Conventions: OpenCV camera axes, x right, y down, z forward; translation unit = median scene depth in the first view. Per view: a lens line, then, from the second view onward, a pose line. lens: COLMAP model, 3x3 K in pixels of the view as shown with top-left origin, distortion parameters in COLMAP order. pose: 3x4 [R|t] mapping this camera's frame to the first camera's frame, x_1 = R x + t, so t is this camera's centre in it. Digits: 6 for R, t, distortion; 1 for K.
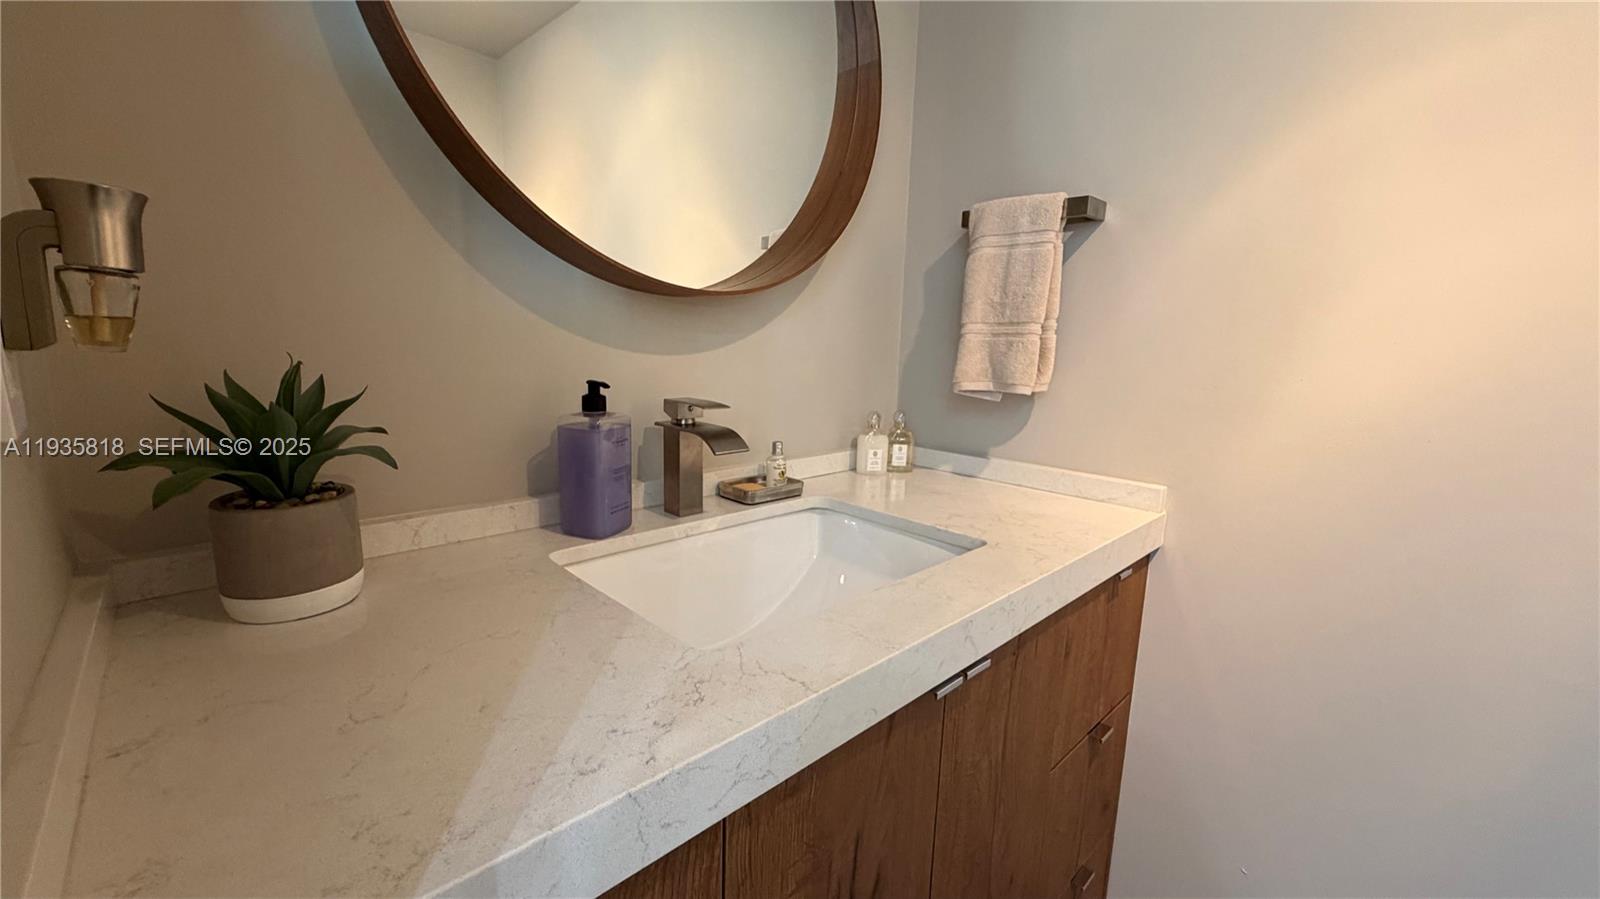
lens RADIAL K [[638.8, 0, 796.9], [0, 638.8, 447.8], [0, 0, 1]] dist [-0.000237, -0.000491]
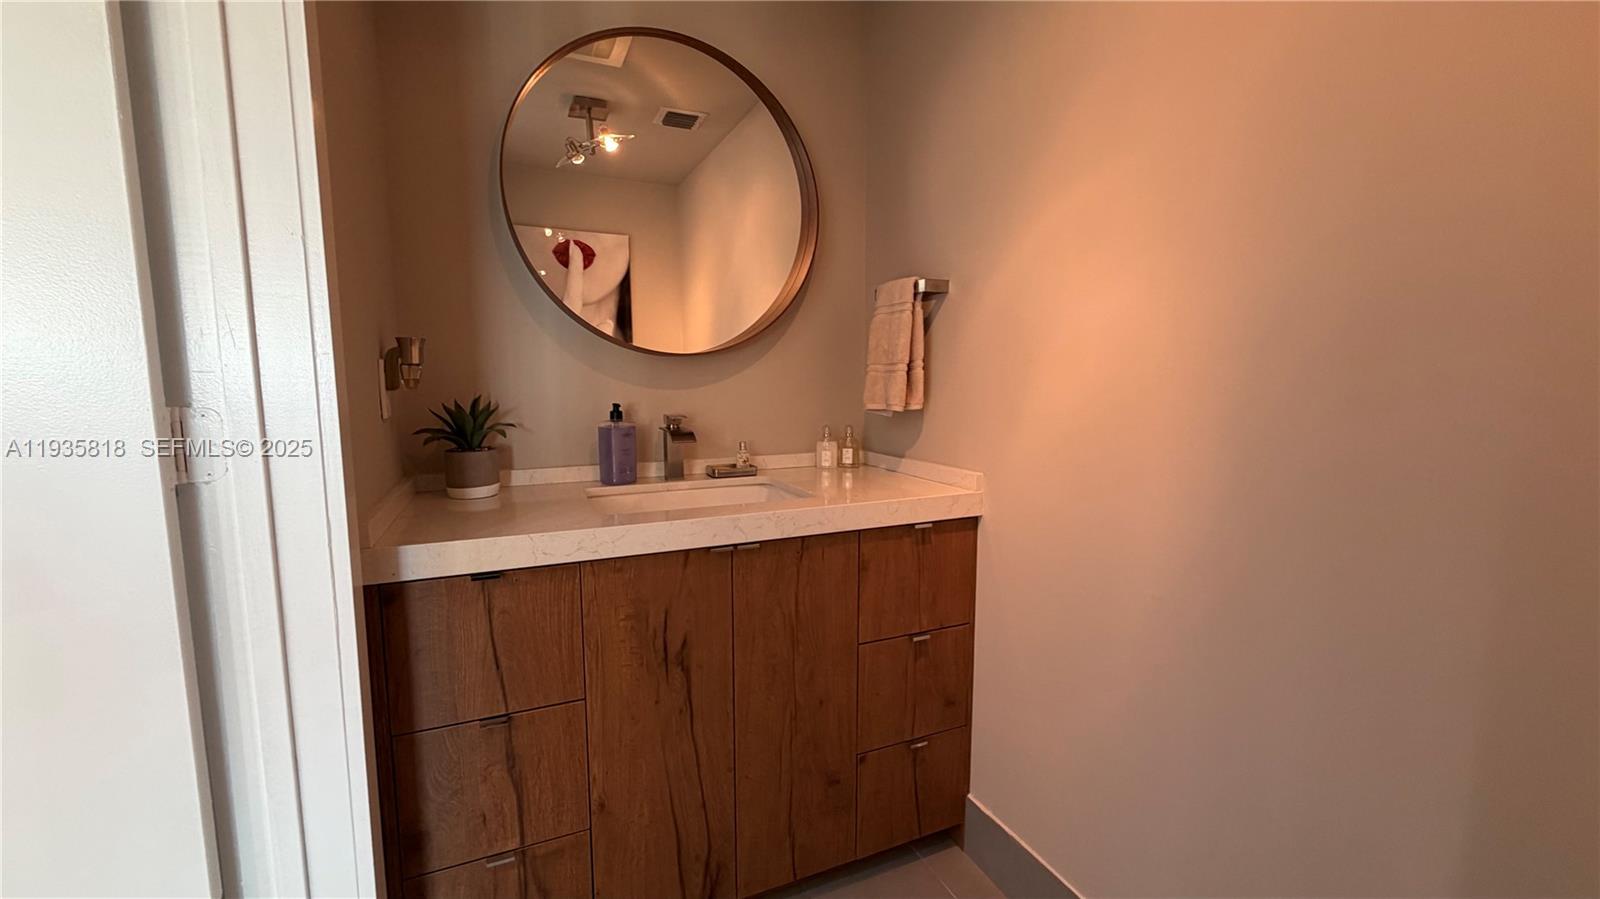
lens RADIAL K [[638.8, 0, 796.9], [0, 638.8, 447.8], [0, 0, 1]] dist [-0.000237, -0.000491]
pose [[0.938161, 0.007604, -0.346117, 0.664850], [-0.029154, 0.997943, -0.057098, 0.094509], [0.344971, 0.063657, 0.936452, -0.470196]]
